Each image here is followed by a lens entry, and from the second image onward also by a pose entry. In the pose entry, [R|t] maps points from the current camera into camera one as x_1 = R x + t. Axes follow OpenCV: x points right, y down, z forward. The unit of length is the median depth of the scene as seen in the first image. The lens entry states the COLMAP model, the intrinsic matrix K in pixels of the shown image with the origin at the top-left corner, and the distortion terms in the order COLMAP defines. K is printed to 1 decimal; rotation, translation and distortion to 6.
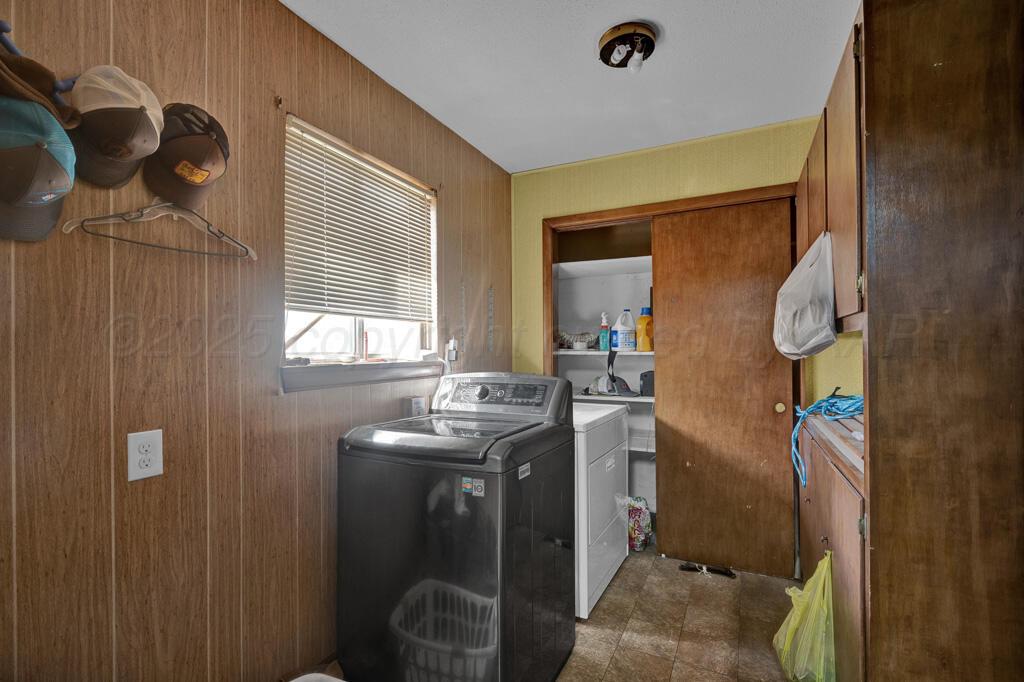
lens RADIAL K [[473.1, 0, 514.5], [0, 473.1, 345.1], [0, 0, 1]] dist [-0.004270, 0.000121]
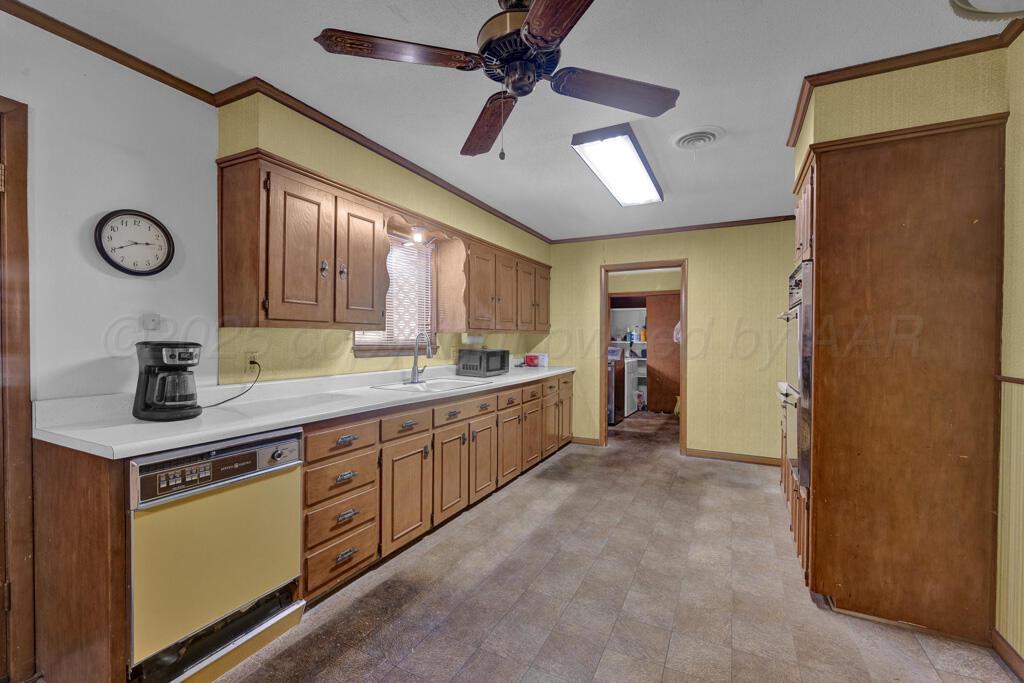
lens RADIAL K [[436.2, 0, 510.0], [0, 436.2, 342.2], [0, 0, 1]] dist [-0.018214, -0.000130]
pose [[0.999718, 0.001869, -0.023676, -0.453848], [-0.001539, 0.999902, 0.013932, -0.017817], [0.023699, -0.013891, 0.999623, -1.601187]]
